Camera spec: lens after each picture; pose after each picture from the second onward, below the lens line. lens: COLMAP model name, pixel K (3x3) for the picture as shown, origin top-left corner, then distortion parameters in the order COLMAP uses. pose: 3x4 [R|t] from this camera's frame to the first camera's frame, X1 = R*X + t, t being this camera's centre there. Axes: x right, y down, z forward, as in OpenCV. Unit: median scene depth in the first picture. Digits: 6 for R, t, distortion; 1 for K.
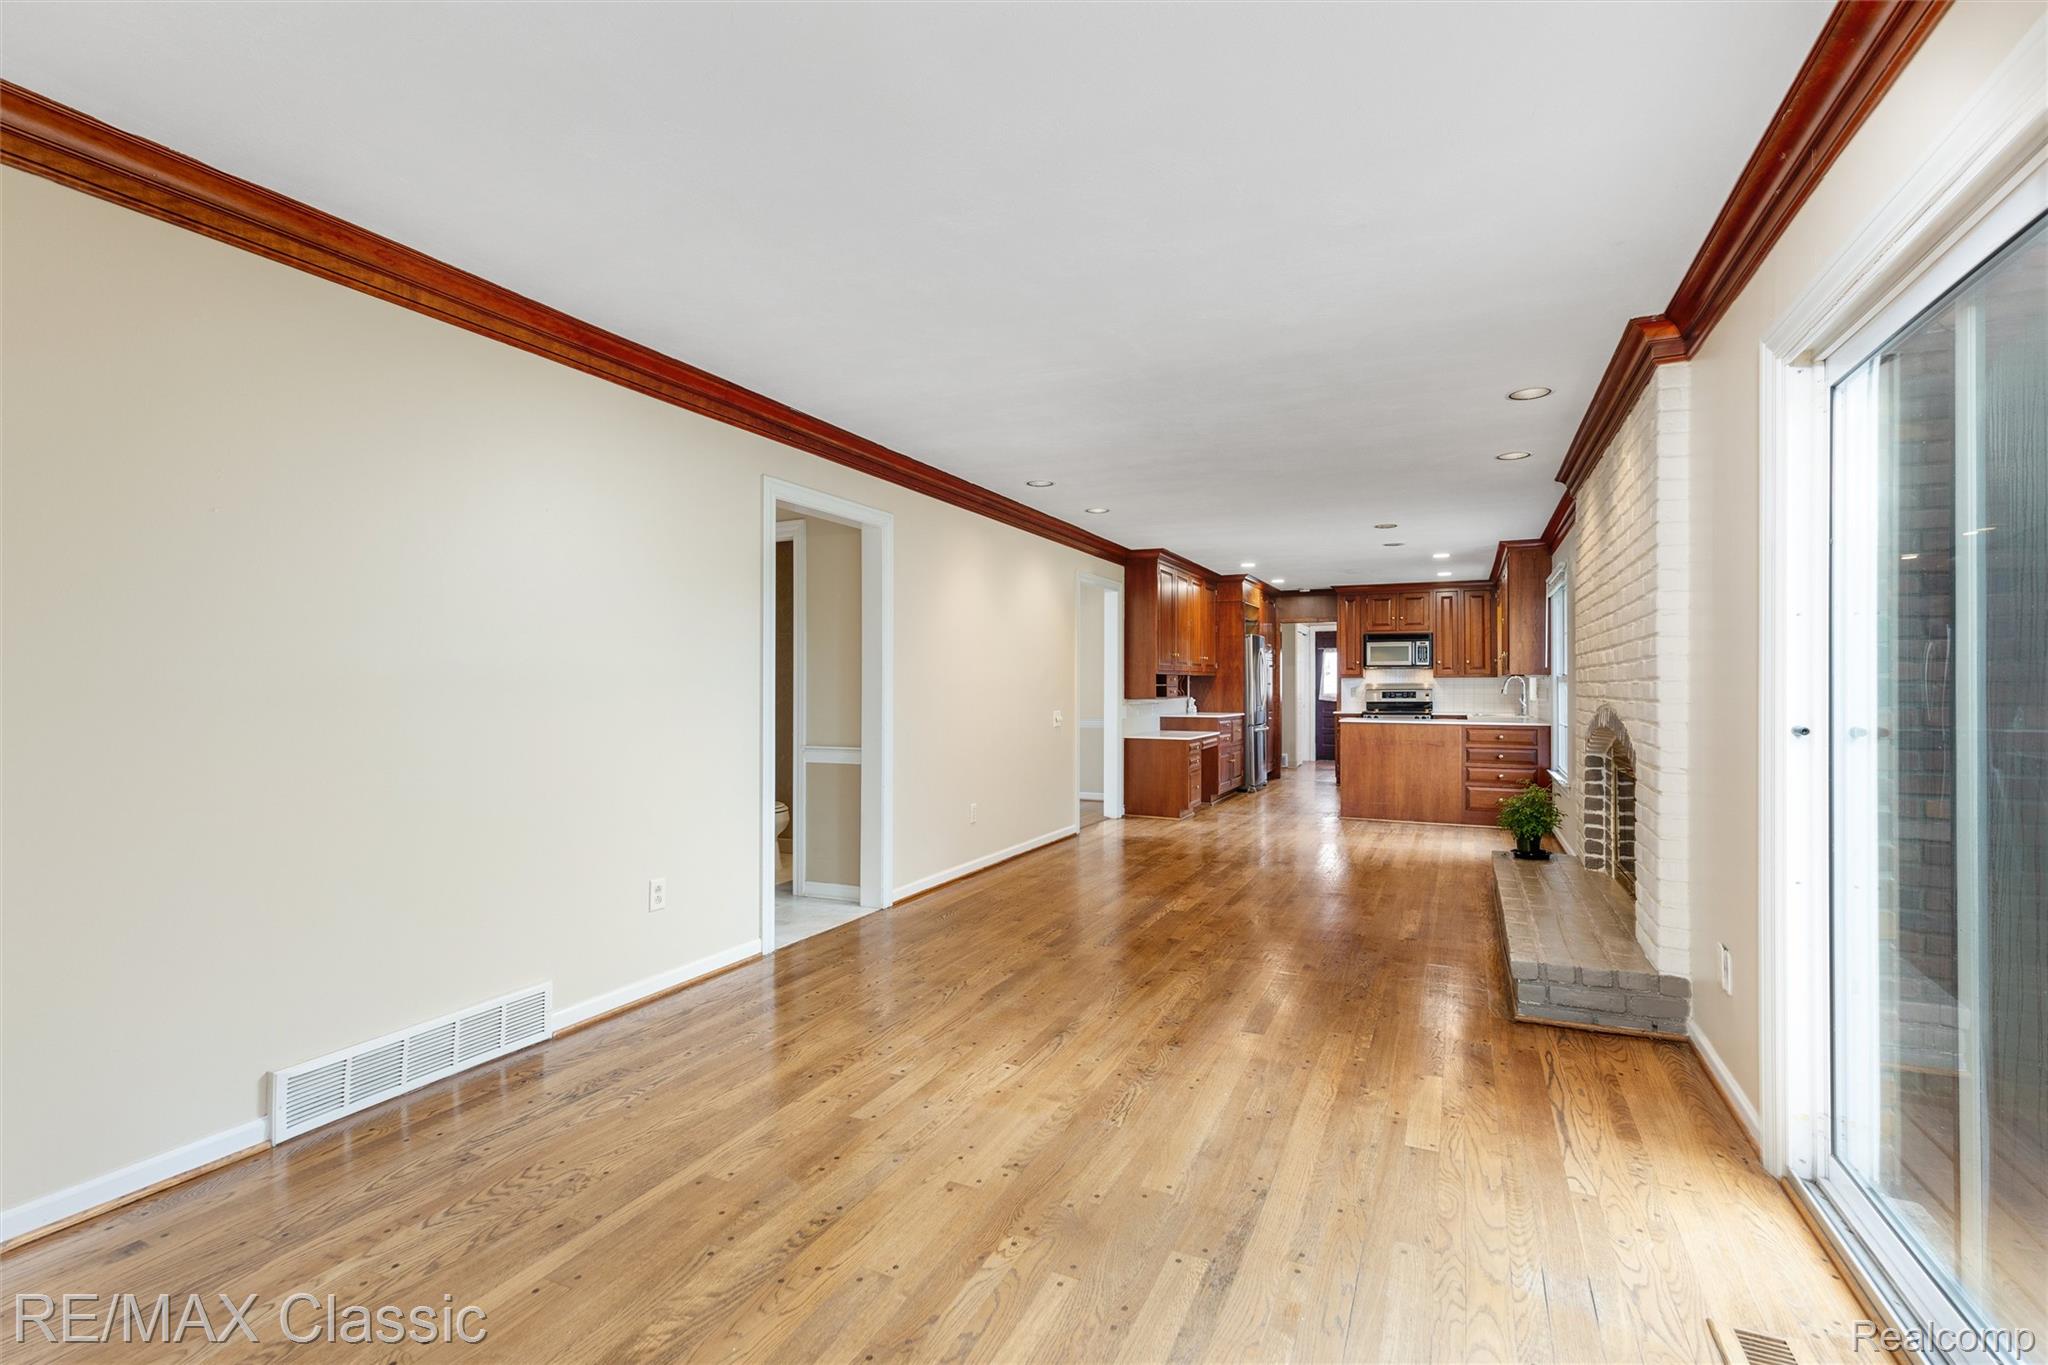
lens RADIAL K [[911.1, 0, 1024.0], [0, 911.1, 682.5], [0, 0, 1]] dist [0.002429, 0.000032]
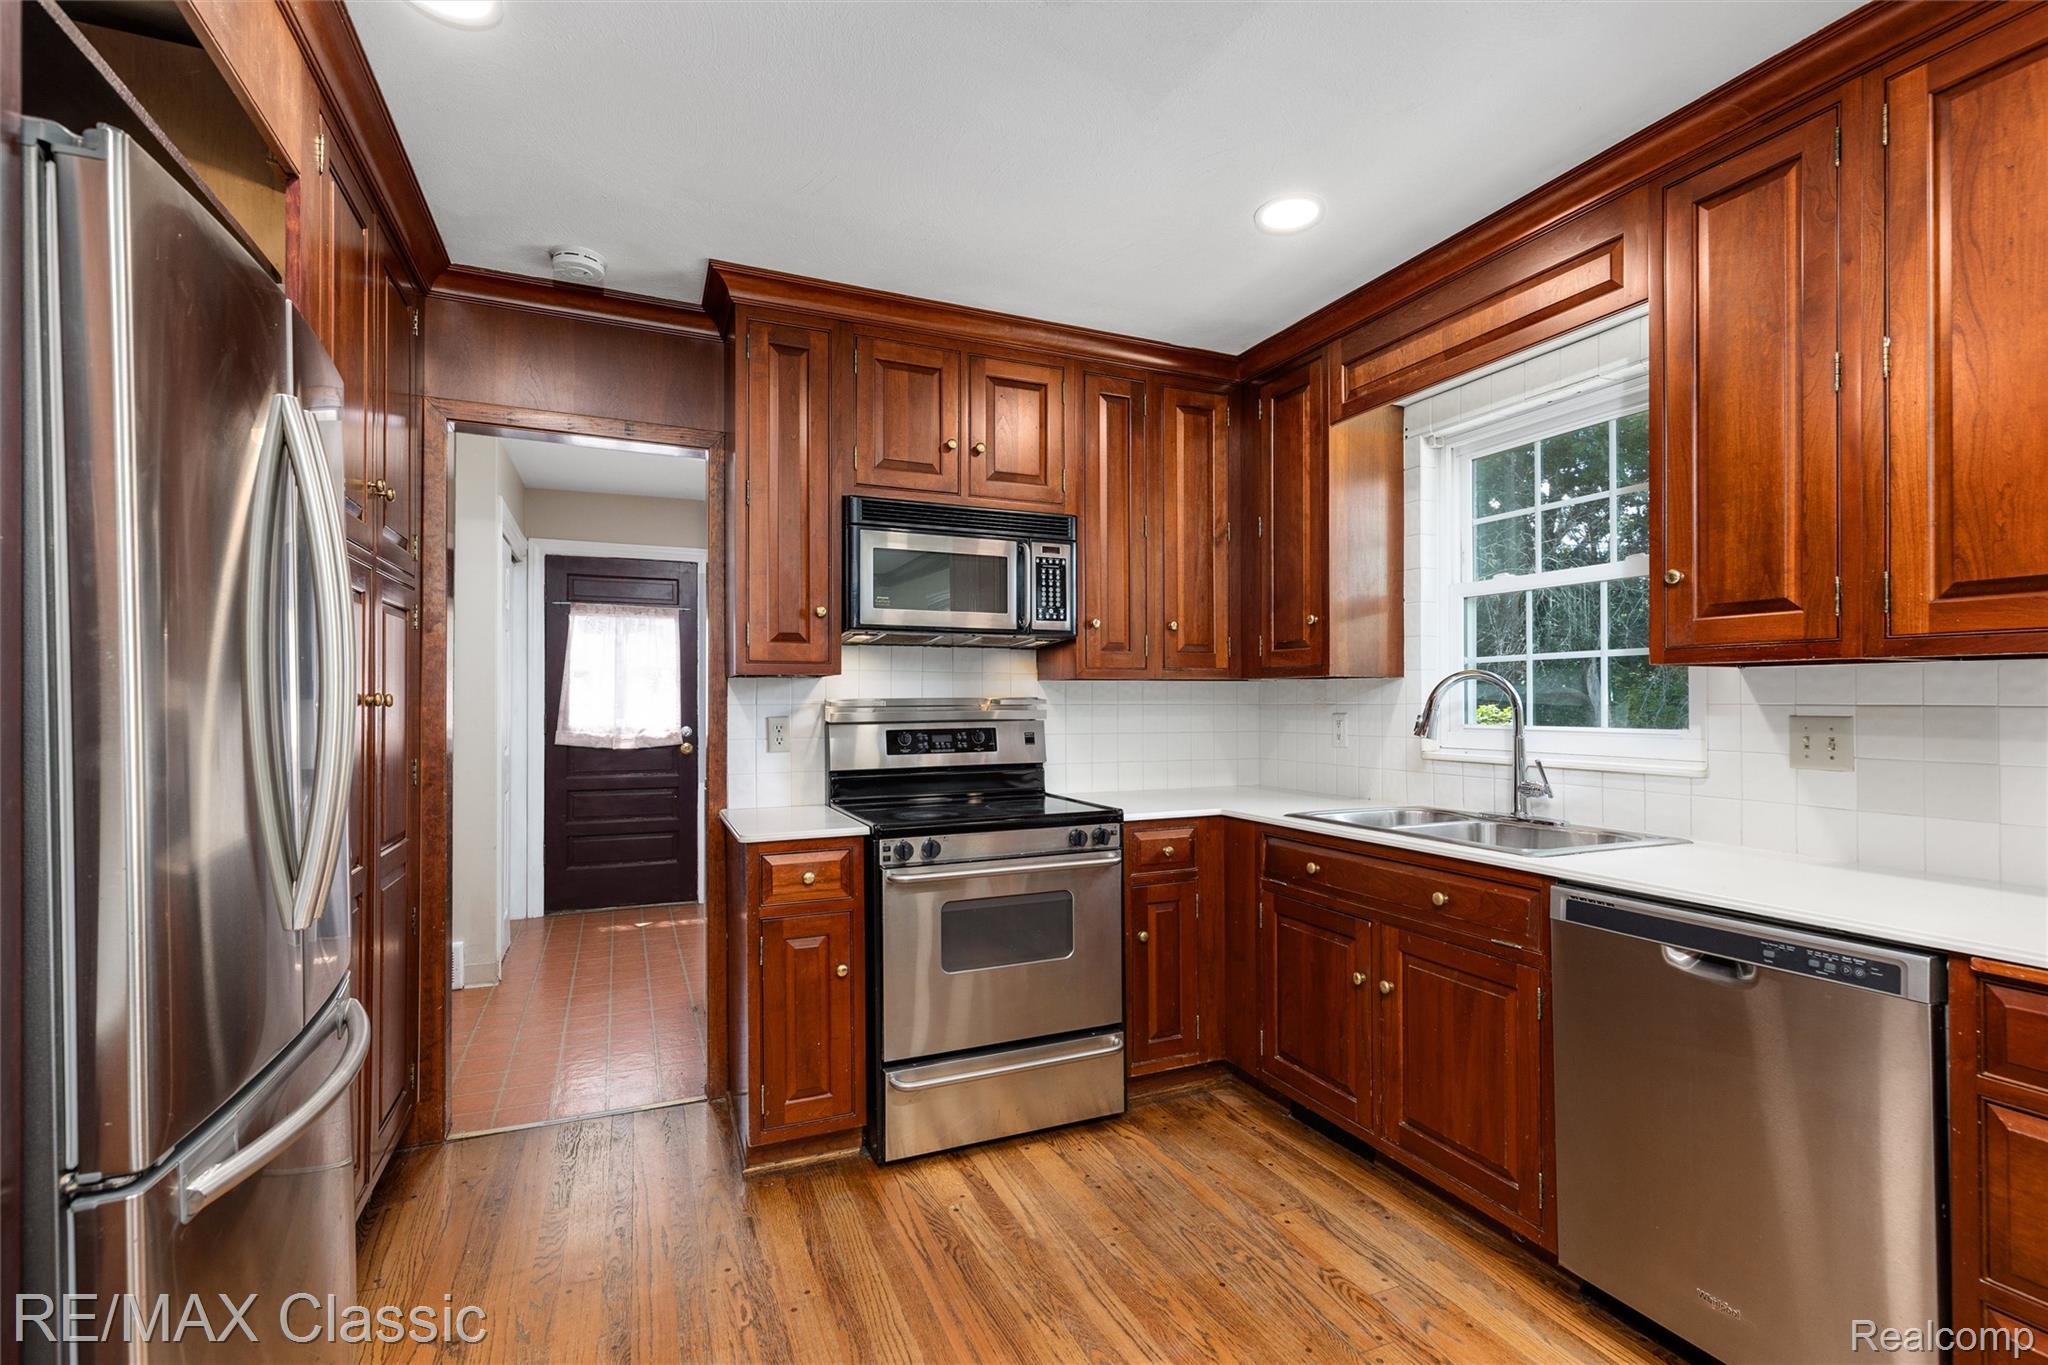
lens RADIAL K [[911.1, 0, 1024.0], [0, 911.1, 682.5], [0, 0, 1]] dist [0.002429, 0.000032]
pose [[0.647807, 0.017284, 0.761608, 0.219852], [-0.004726, 0.999815, -0.018670, 0.001027], [-0.761790, 0.008495, 0.647769, 0.808615]]
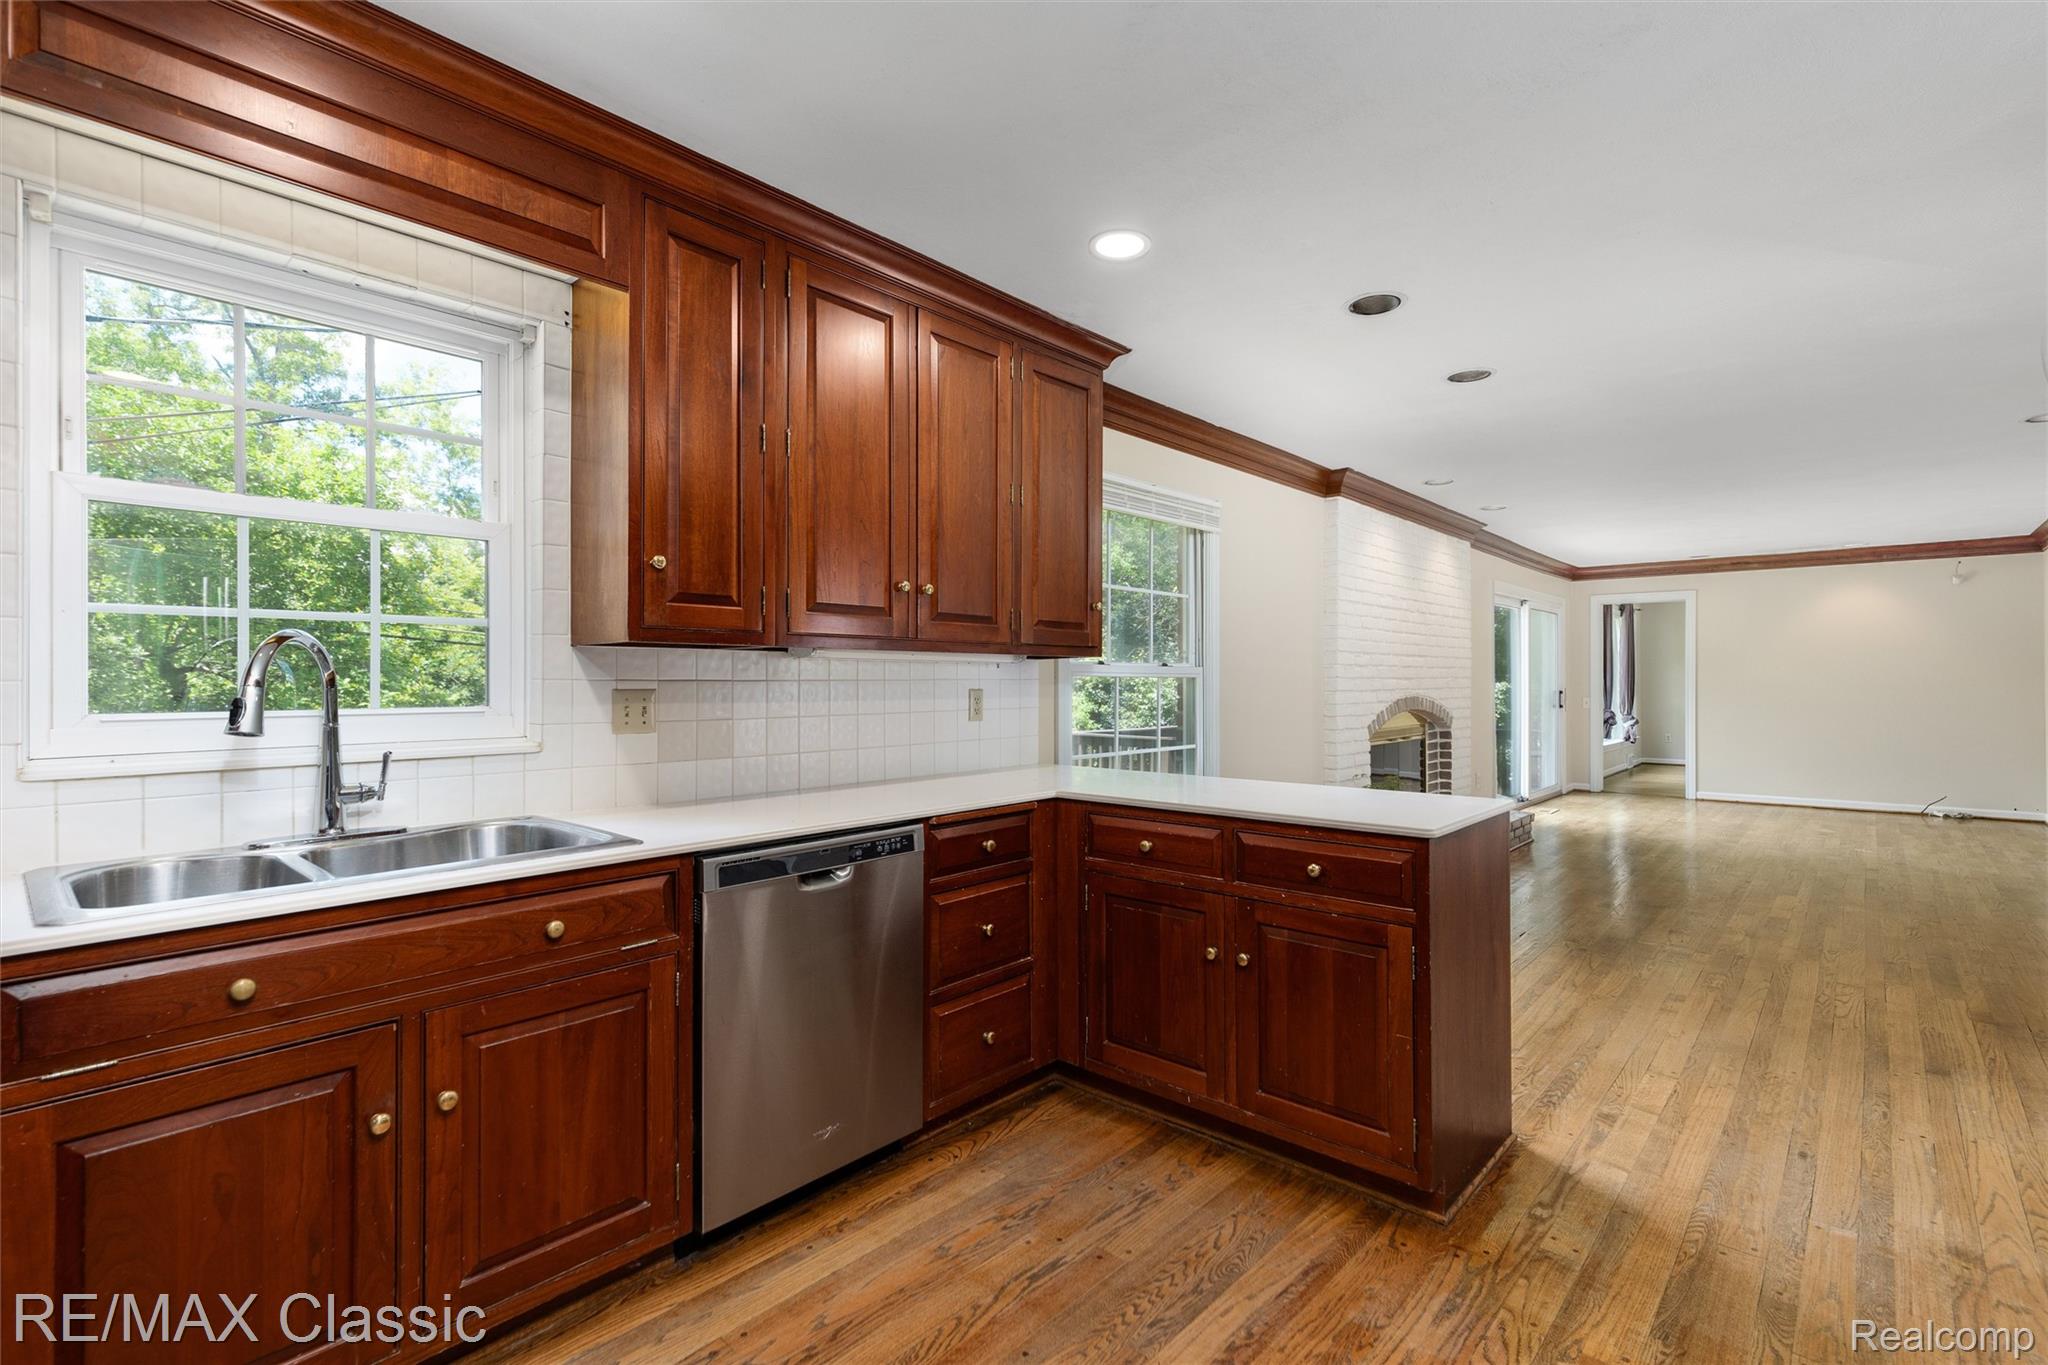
lens RADIAL K [[932.6, 0, 1023.5], [0, 932.6, 676.5], [0, 0, 1]] dist [0.002176, 0.000075]
pose [[-0.960708, 0.002423, 0.277552, 0.392923], [0.000065, 0.999964, -0.008506, 0.003727], [-0.277562, -0.008154, -0.960673, 1.177357]]
